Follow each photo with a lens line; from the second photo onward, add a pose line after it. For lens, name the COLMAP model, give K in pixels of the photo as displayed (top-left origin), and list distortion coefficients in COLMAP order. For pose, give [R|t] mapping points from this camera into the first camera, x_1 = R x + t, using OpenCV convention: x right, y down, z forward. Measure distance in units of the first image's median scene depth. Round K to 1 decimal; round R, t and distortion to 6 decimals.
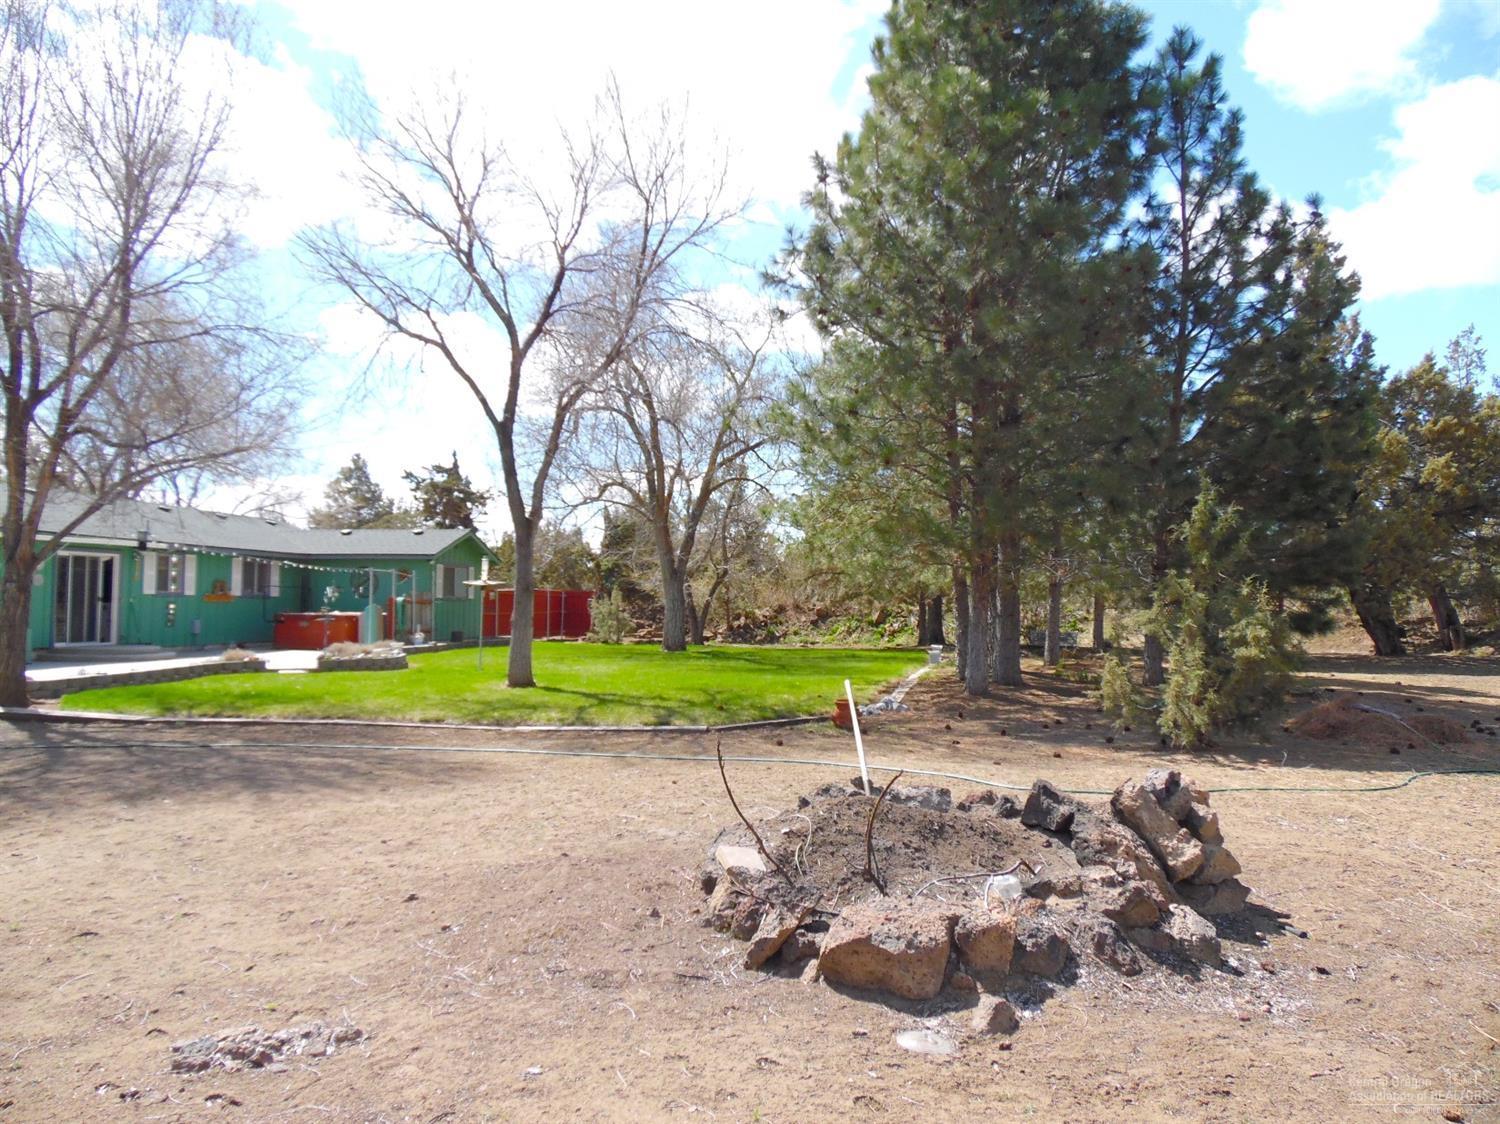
lens RADIAL K [[1130.8, 0, 751.9], [0, 1130.8, 549.0], [0, 0, 1]] dist [-0.027226, 0.065906]
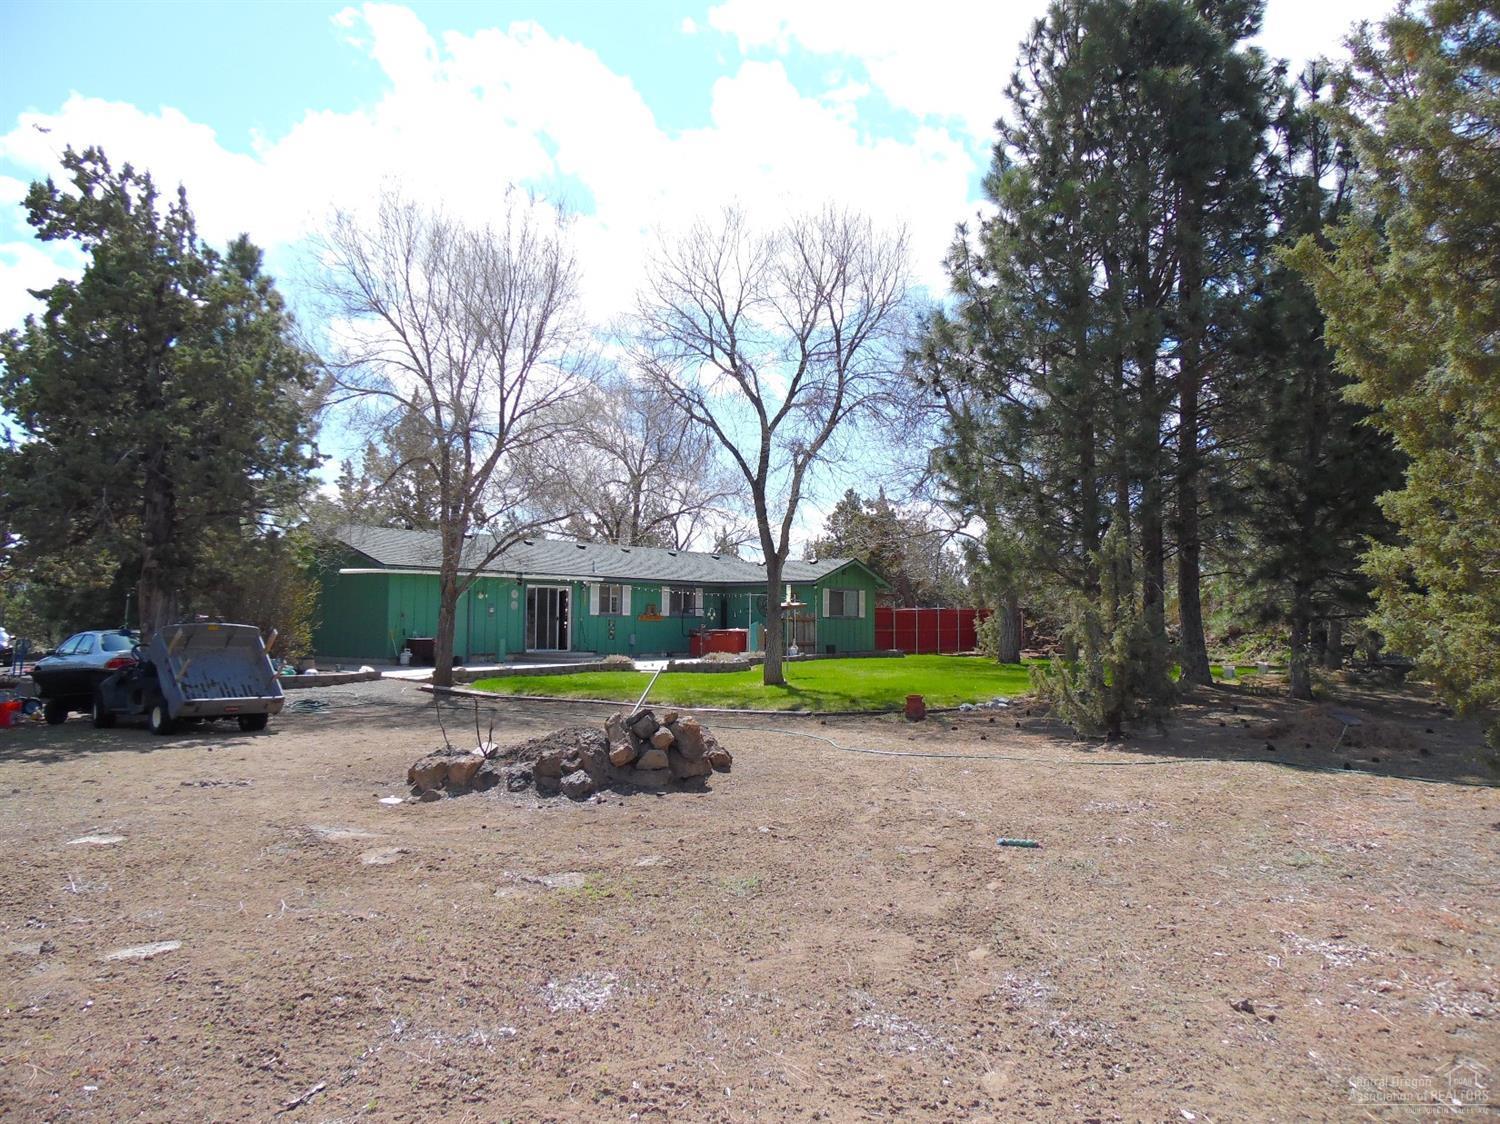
lens RADIAL K [[1130.8, 0, 751.9], [0, 1130.8, 549.0], [0, 0, 1]] dist [-0.027226, 0.065906]
pose [[0.877096, -0.034273, -0.479090, 0.302100], [0.025948, 0.999375, -0.023988, -0.002009], [0.479613, 0.008608, 0.877438, -0.108865]]
